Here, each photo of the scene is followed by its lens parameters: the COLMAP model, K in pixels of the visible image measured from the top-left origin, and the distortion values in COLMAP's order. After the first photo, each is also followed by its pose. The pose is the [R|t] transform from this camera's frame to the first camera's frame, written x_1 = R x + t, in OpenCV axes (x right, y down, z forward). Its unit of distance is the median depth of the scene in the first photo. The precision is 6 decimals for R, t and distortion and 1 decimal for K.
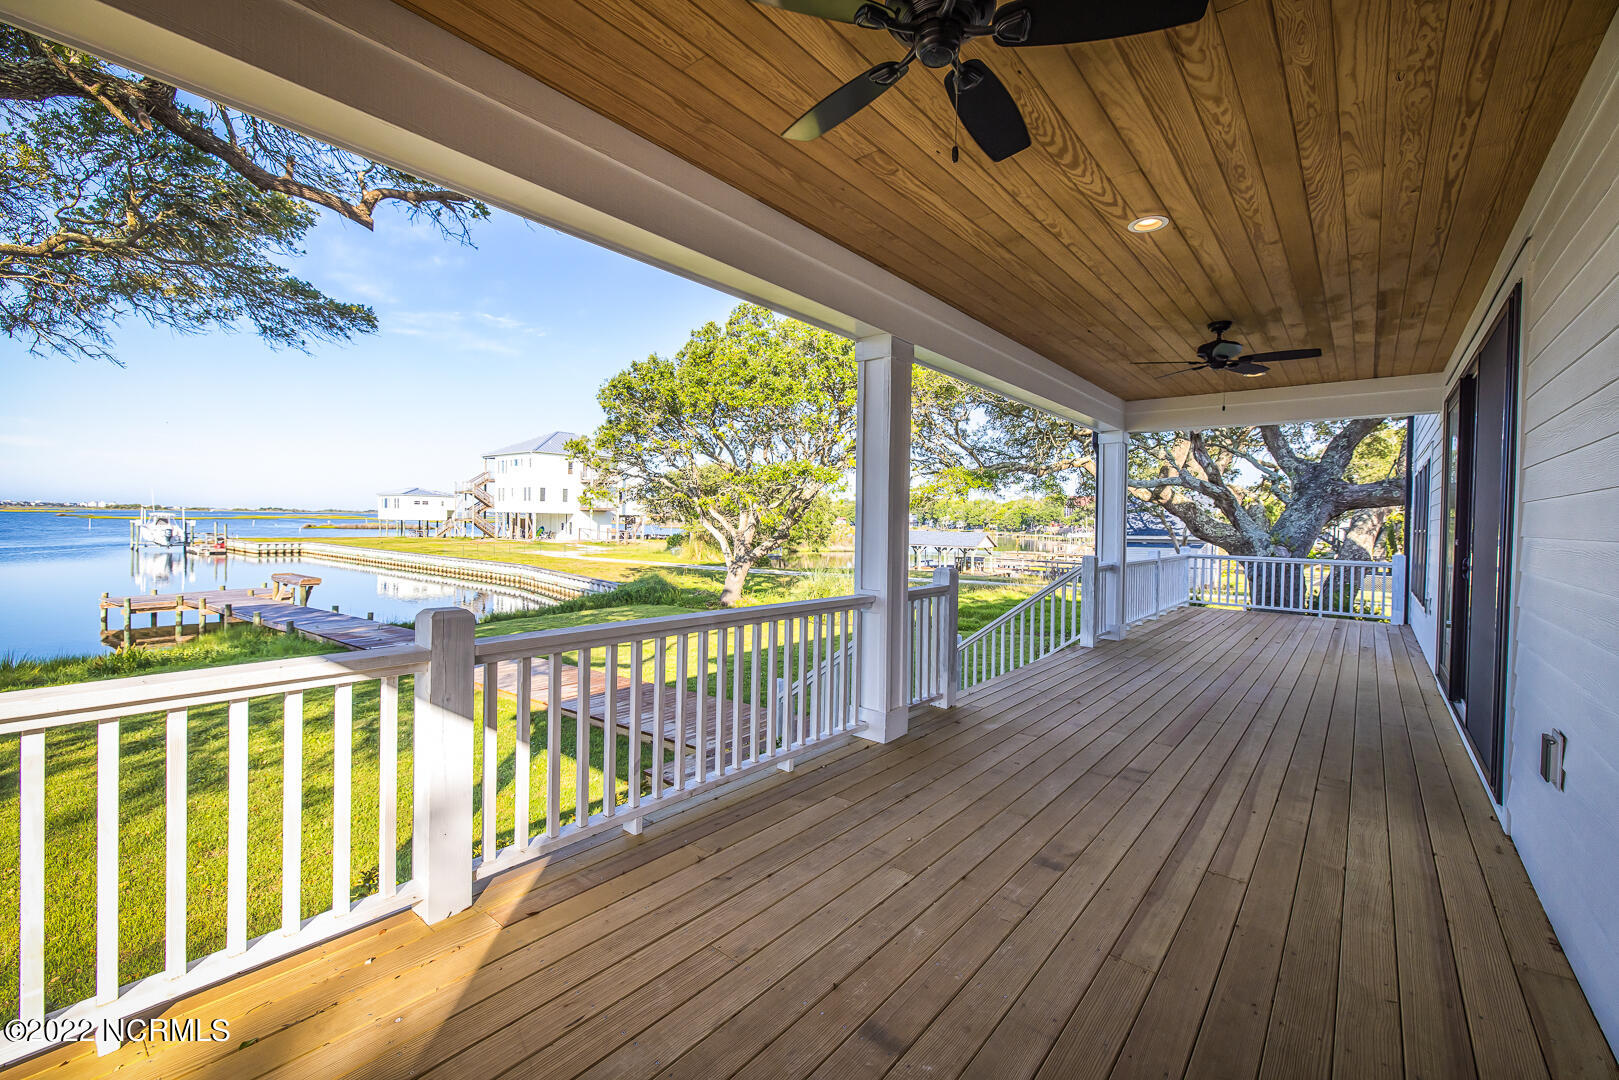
lens RADIAL K [[686.5, 0, 797.1], [0, 686.5, 534.3], [0, 0, 1]] dist [0.001310, -0.000116]
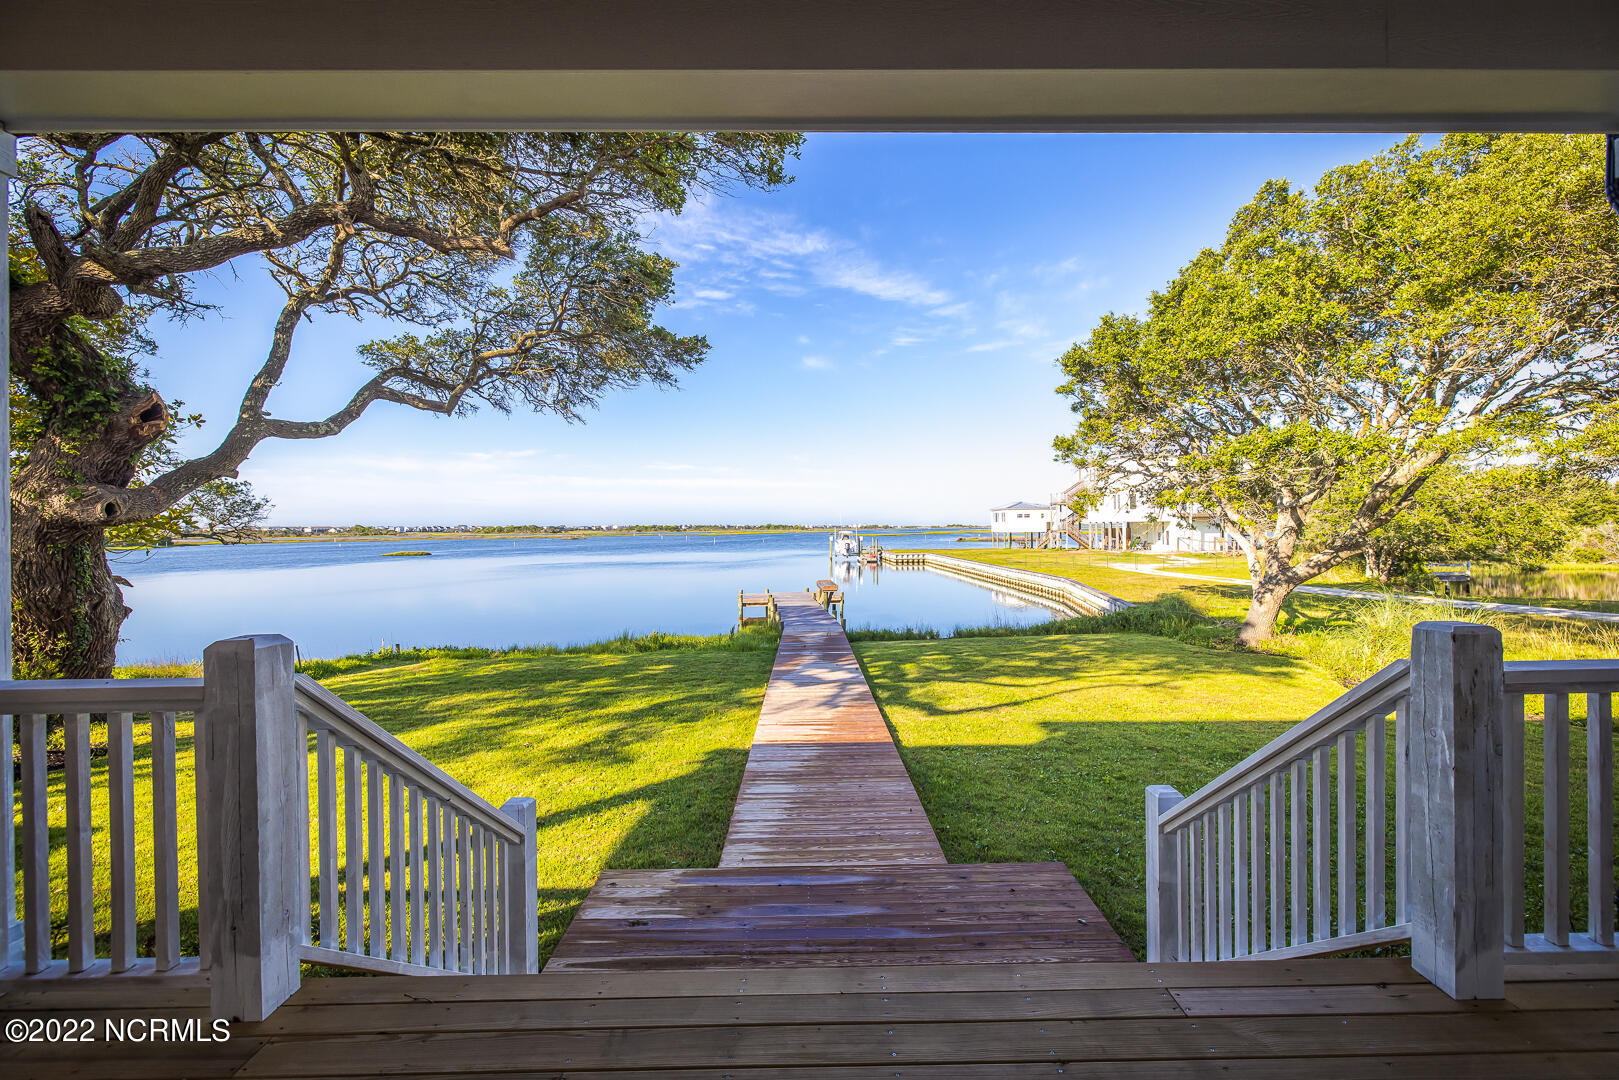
lens RADIAL K [[686.5, 0, 812.9], [0, 686.5, 535.9], [0, 0, 1]] dist [0.001310, -0.000116]
pose [[0.645913, -0.017705, -0.763205, 0.068396], [0.007246, 0.999828, -0.017062, 0.000445], [0.763376, 0.005491, 0.645931, 0.097194]]
